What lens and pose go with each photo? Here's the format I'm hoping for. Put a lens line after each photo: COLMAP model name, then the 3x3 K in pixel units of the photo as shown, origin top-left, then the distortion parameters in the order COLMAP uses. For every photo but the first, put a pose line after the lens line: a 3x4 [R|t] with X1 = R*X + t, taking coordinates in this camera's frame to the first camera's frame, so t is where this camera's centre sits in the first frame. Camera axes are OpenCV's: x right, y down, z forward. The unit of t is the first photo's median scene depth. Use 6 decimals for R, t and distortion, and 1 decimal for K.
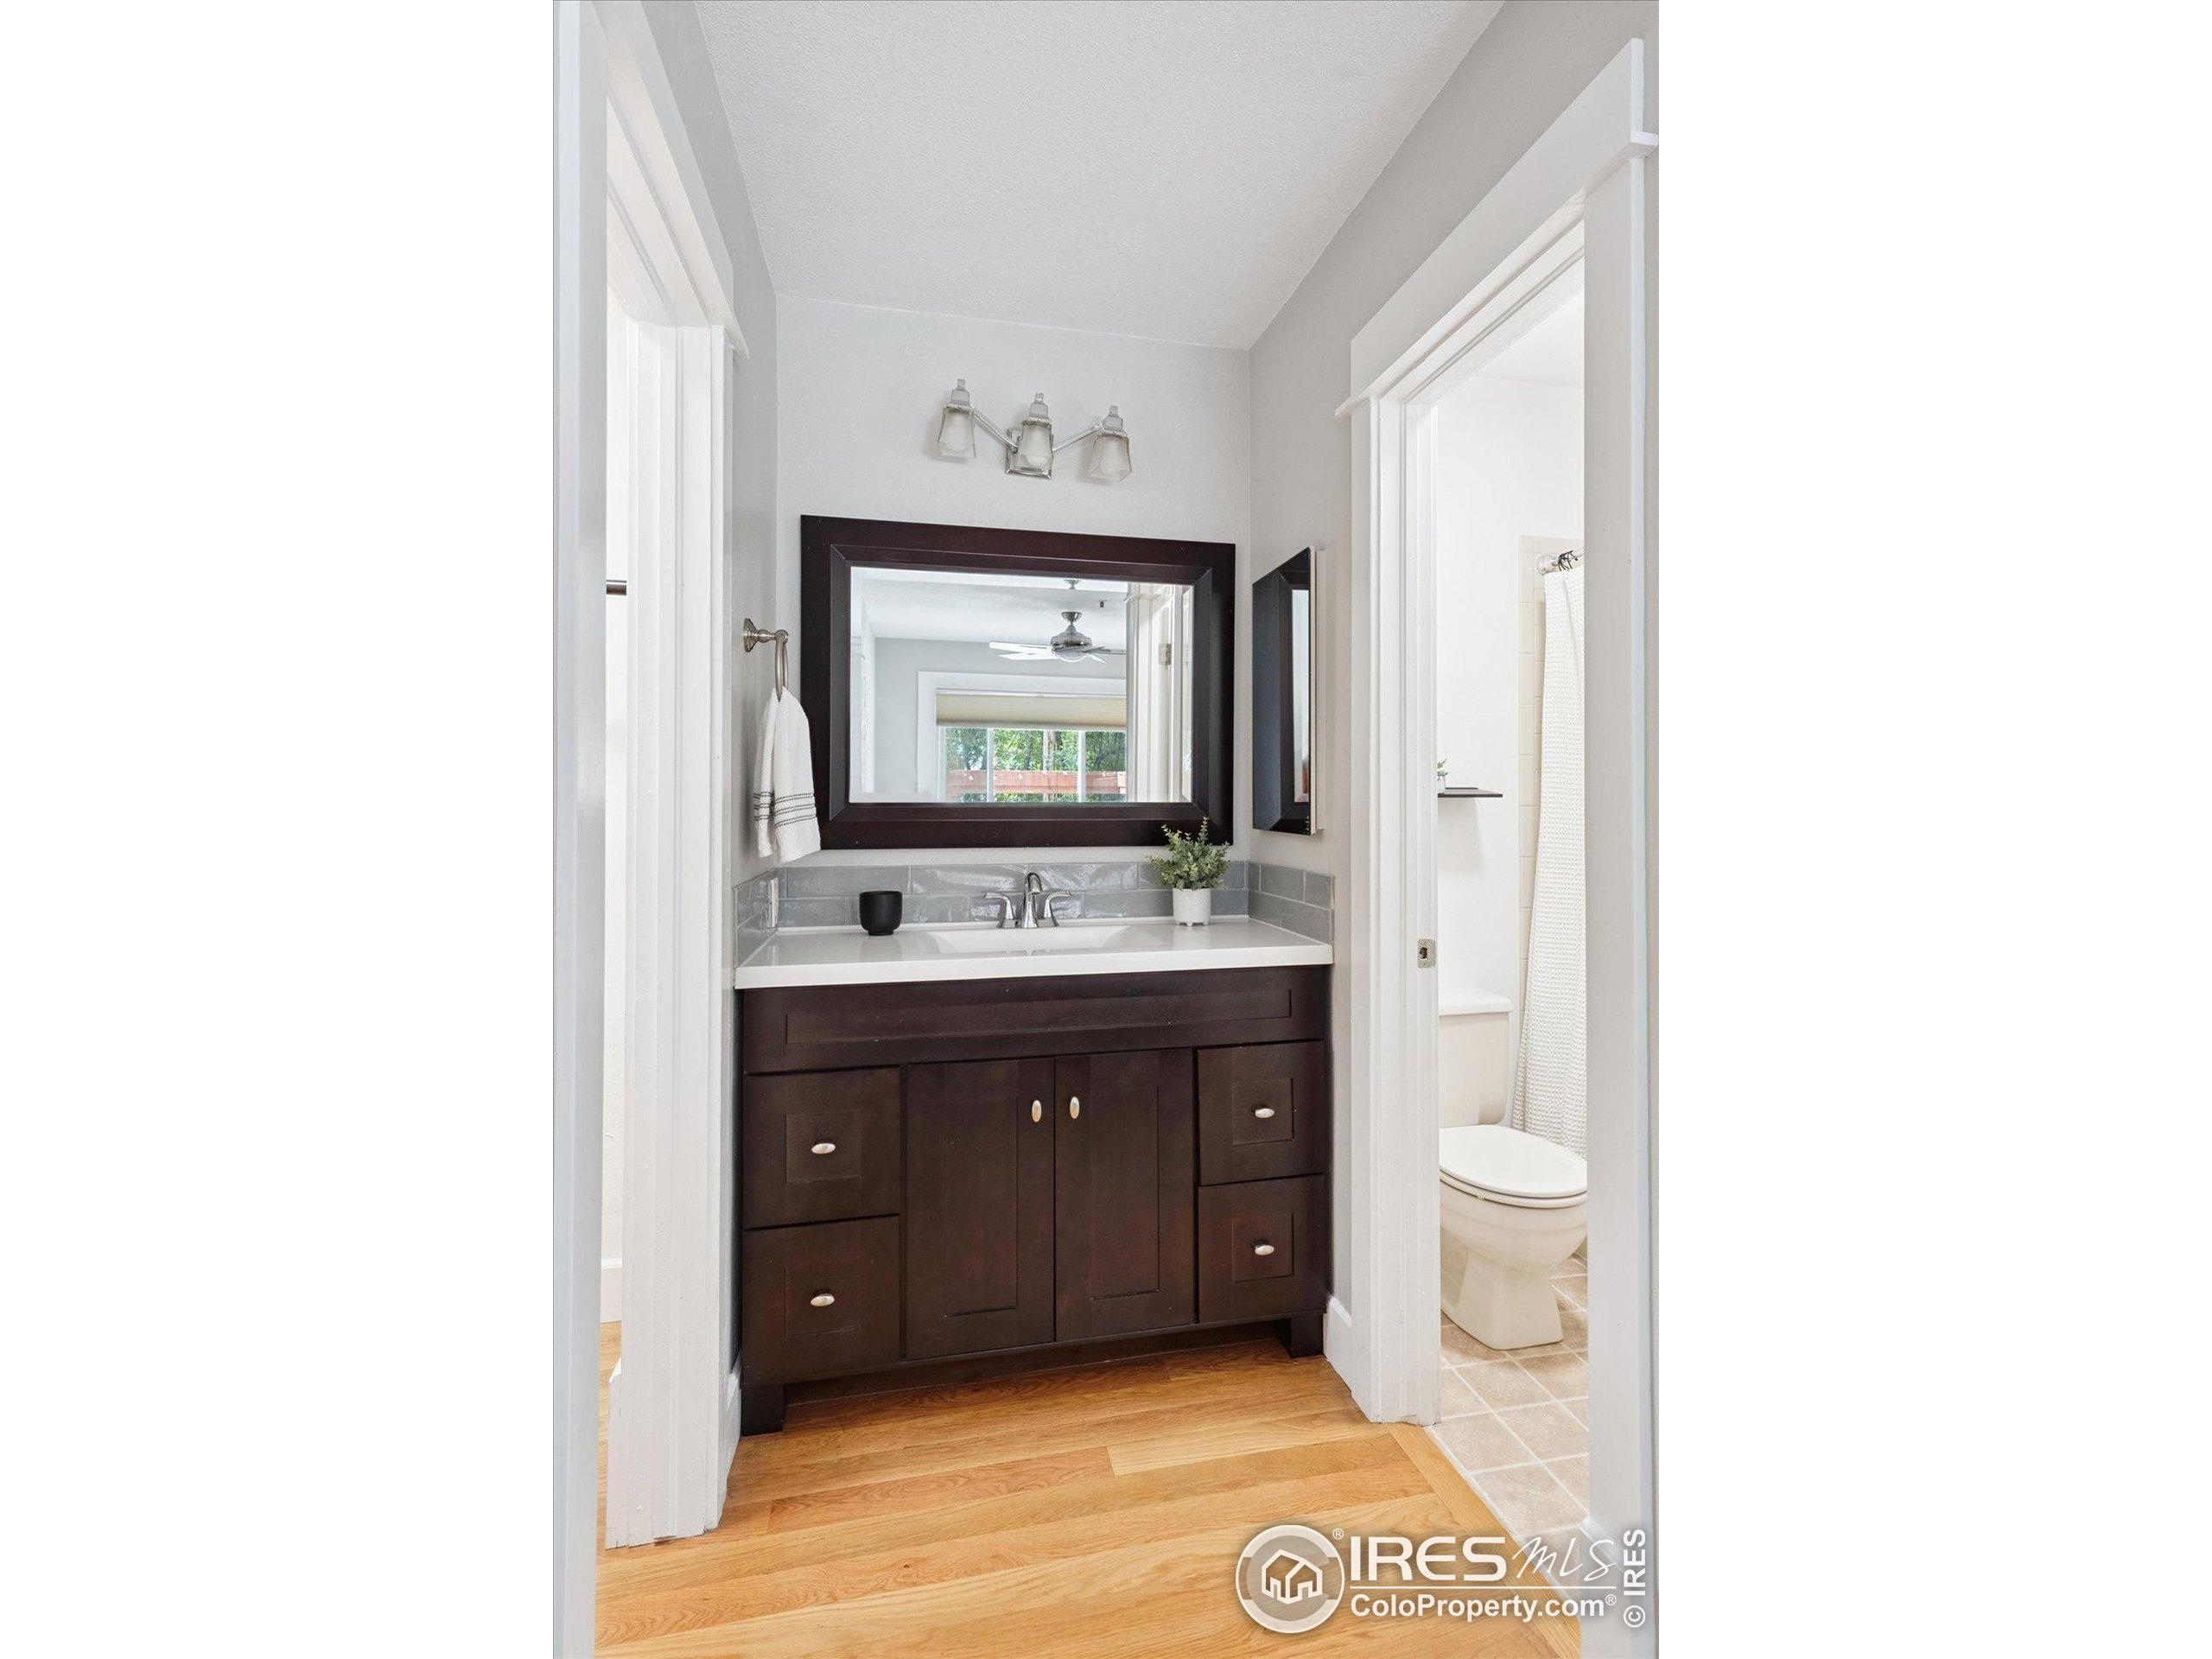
lens RADIAL K [[919.3, 0, 1204.2], [0, 919.3, 812.2], [0, 0, 1]] dist [-0.000301, 0.000005]
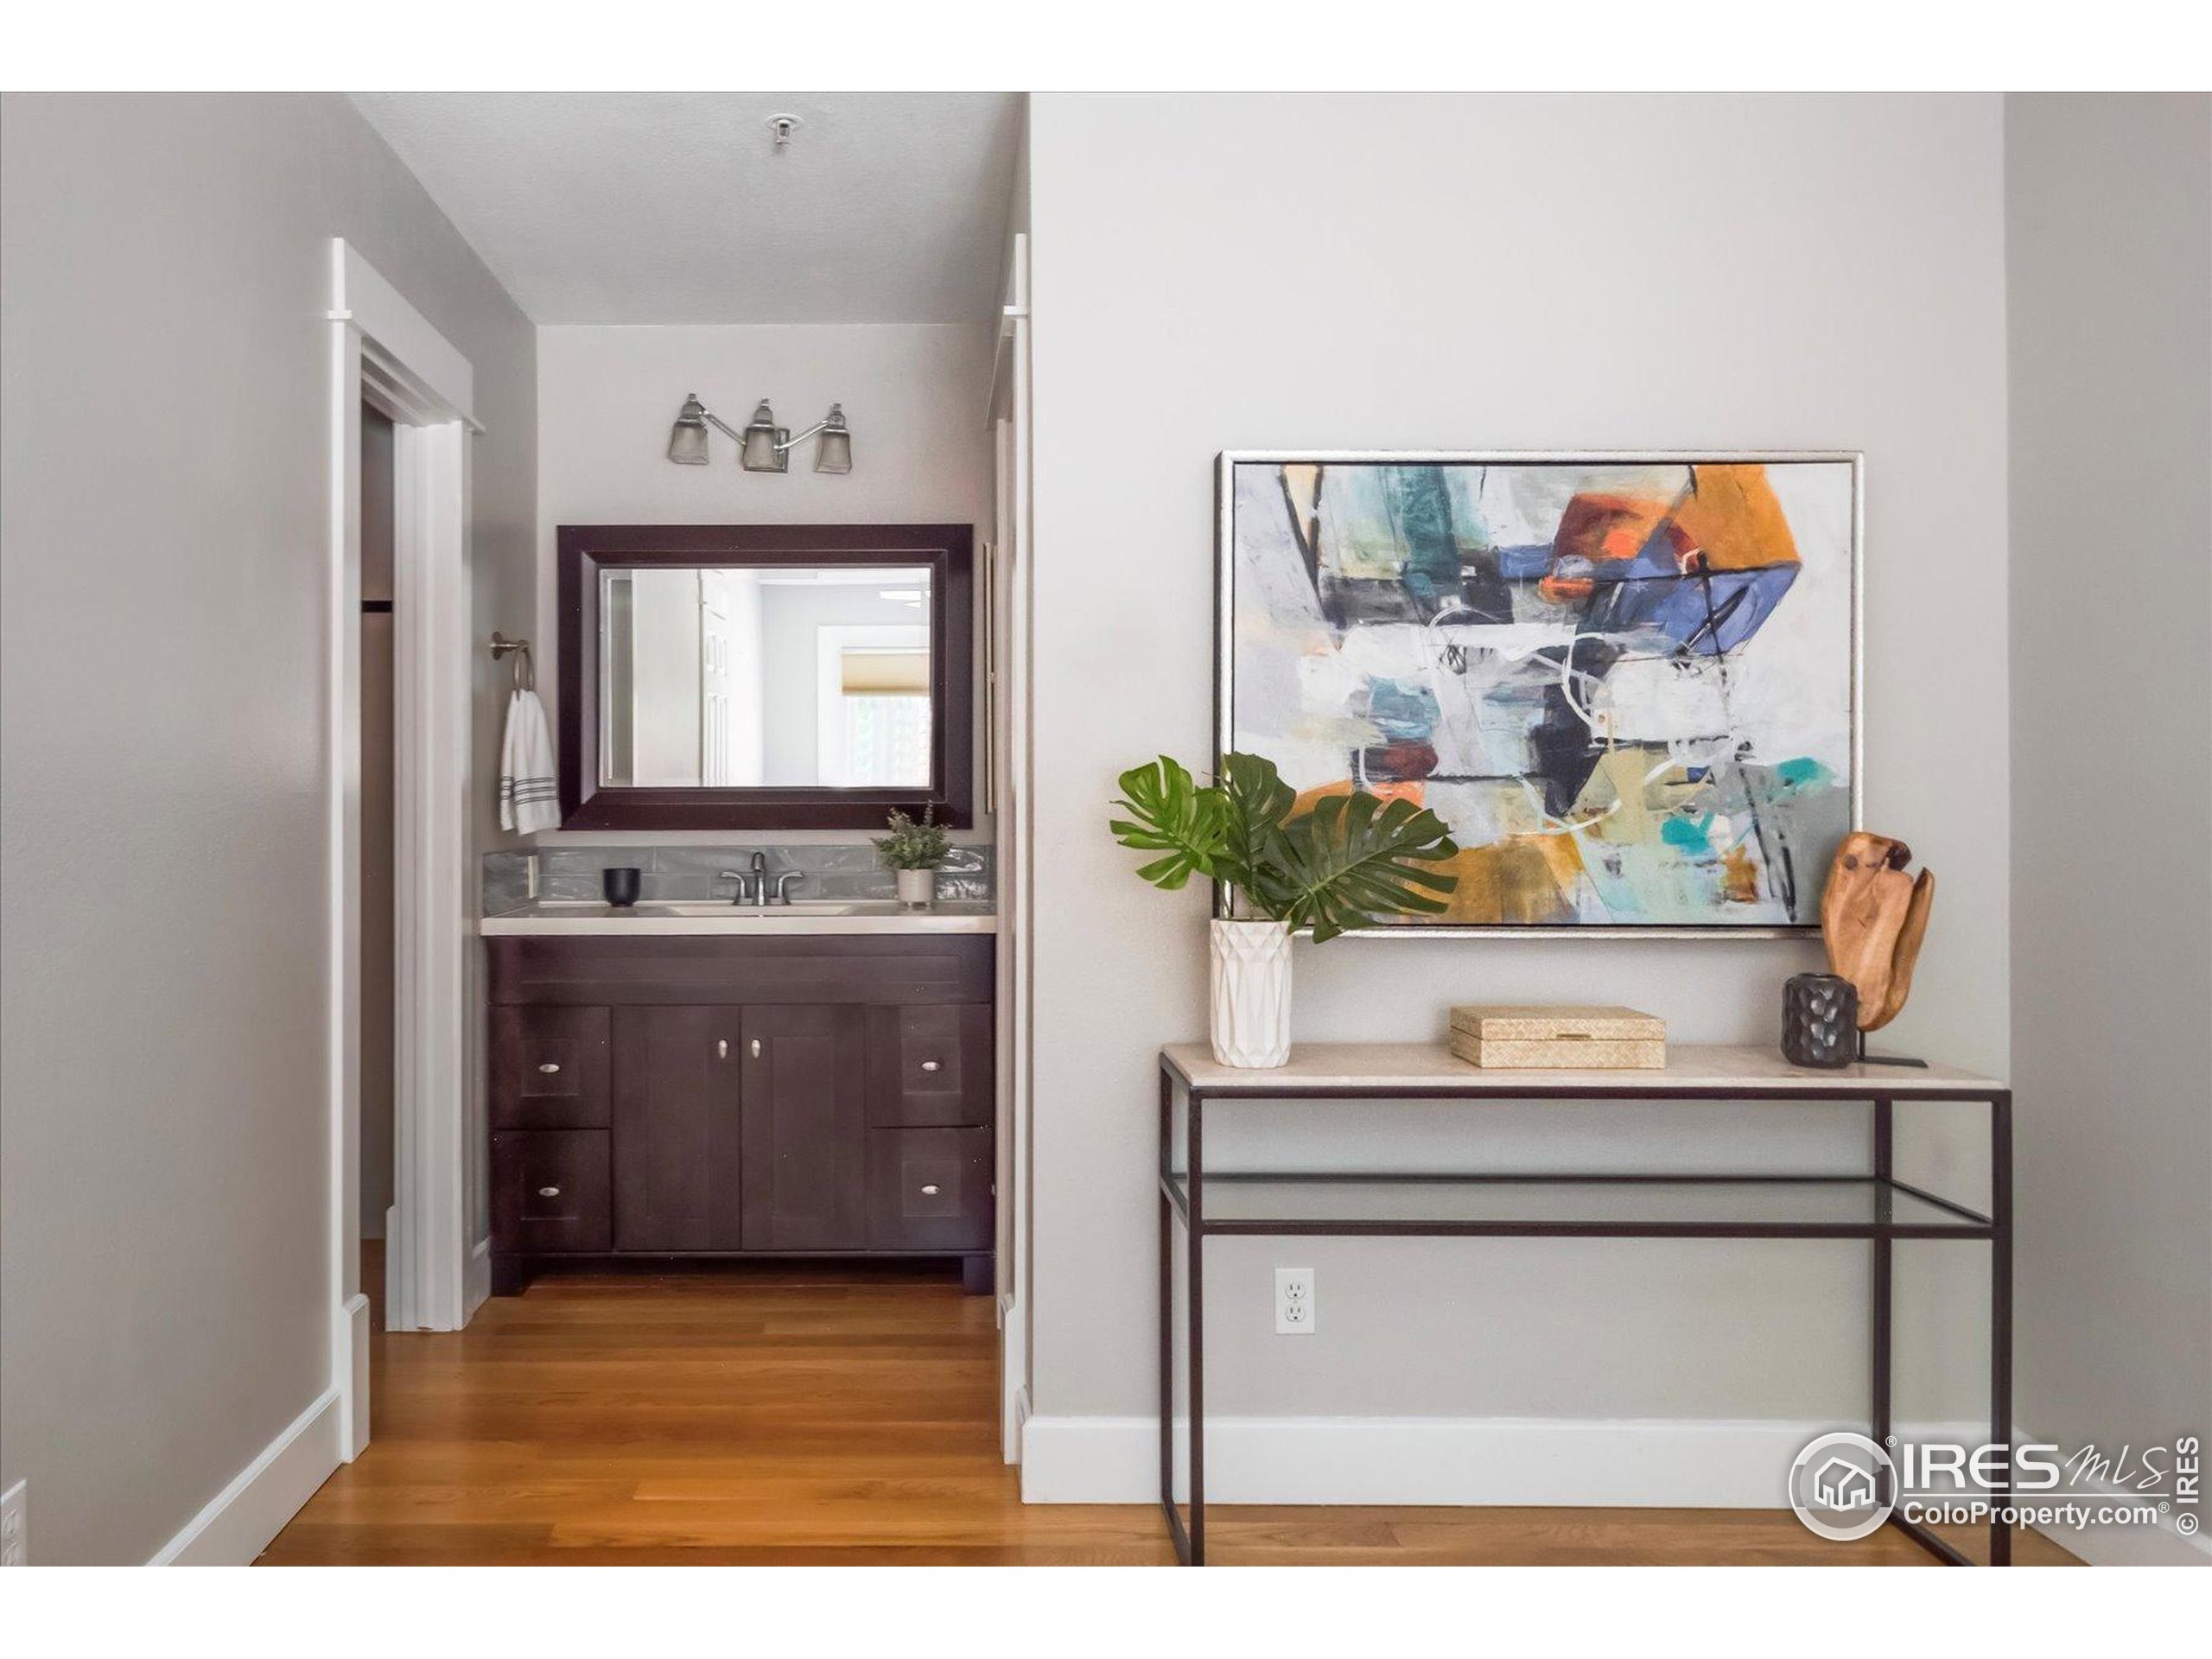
lens RADIAL K [[1554.5, 0, 1106.0], [0, 1554.5, 829.5], [0, 0, 1]] dist [0.002207, 0.000651]
pose [[0.981725, -0.002502, -0.190290, 0.541965], [0.003335, 0.999986, 0.004058, 0.033133], [0.190277, -0.004618, 0.981720, -0.680269]]
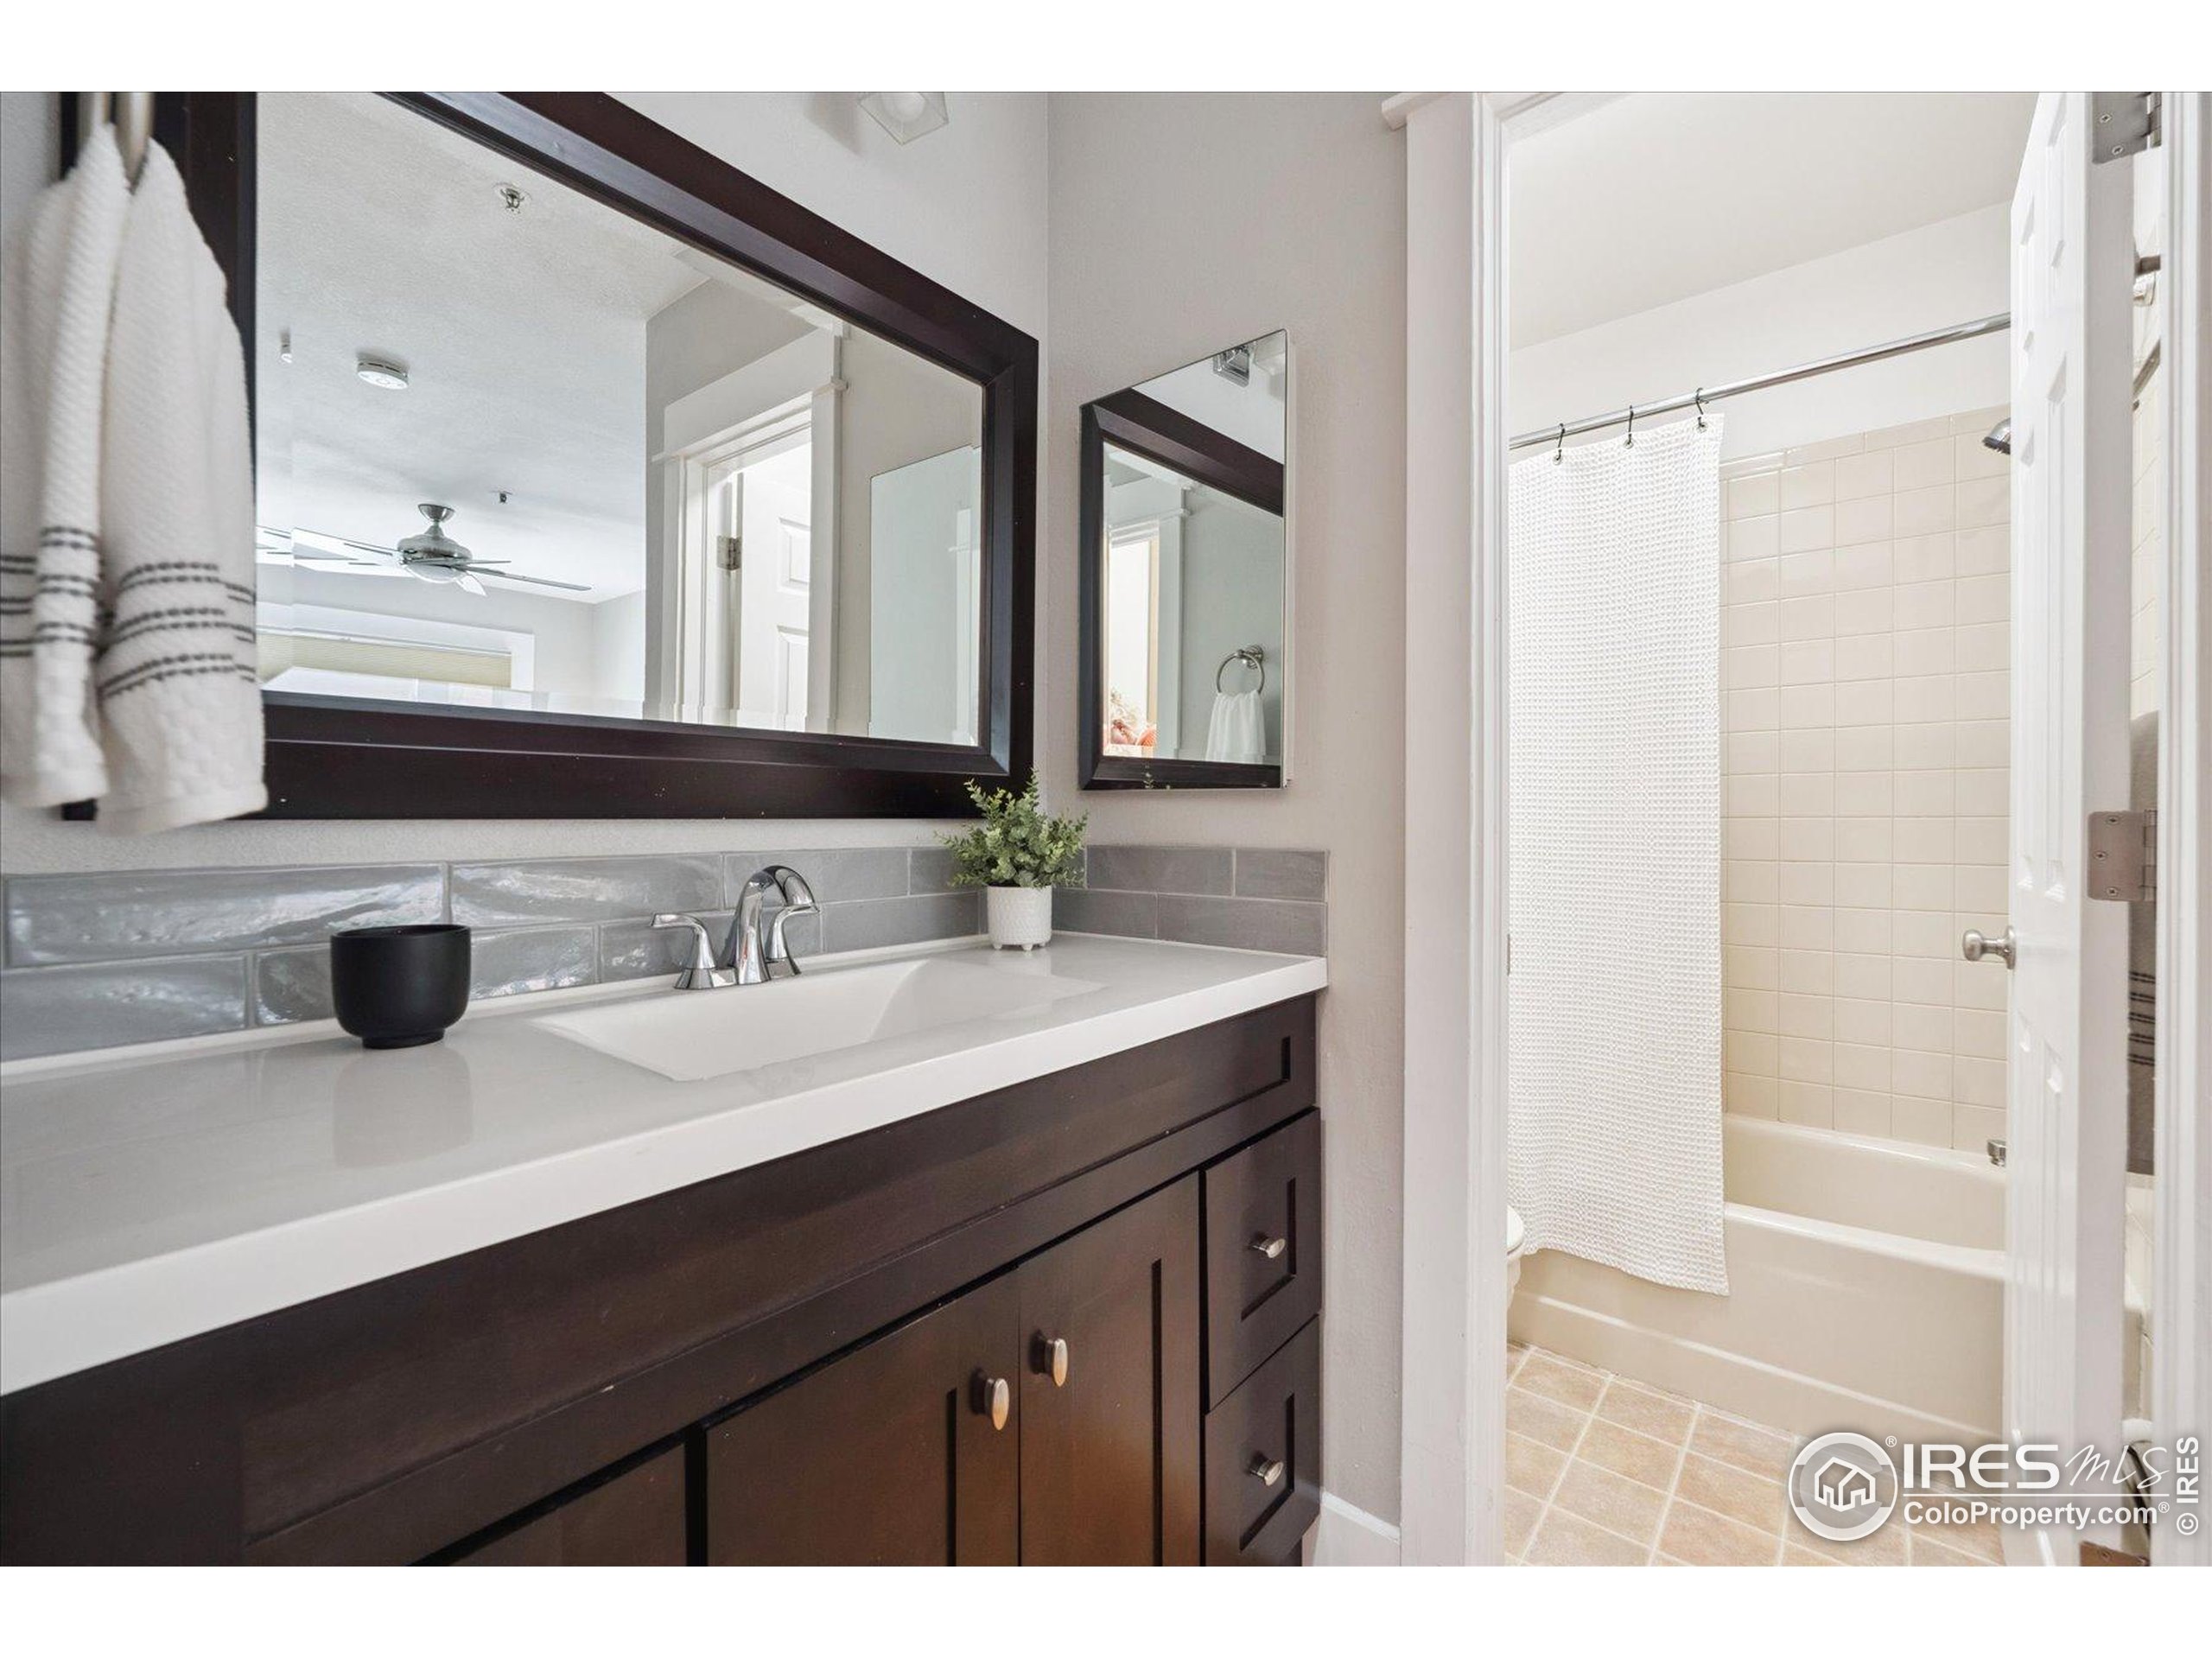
lens RADIAL K [[888.1, 0, 1106.9], [0, 888.1, 843.1], [0, 0, 1]] dist [-0.009918, -0.000025]
pose [[0.816895, -0.017870, 0.576510, -0.305849], [0.009690, 0.999804, 0.017261, 0.046344], [-0.576706, -0.008514, 0.816908, 0.514118]]
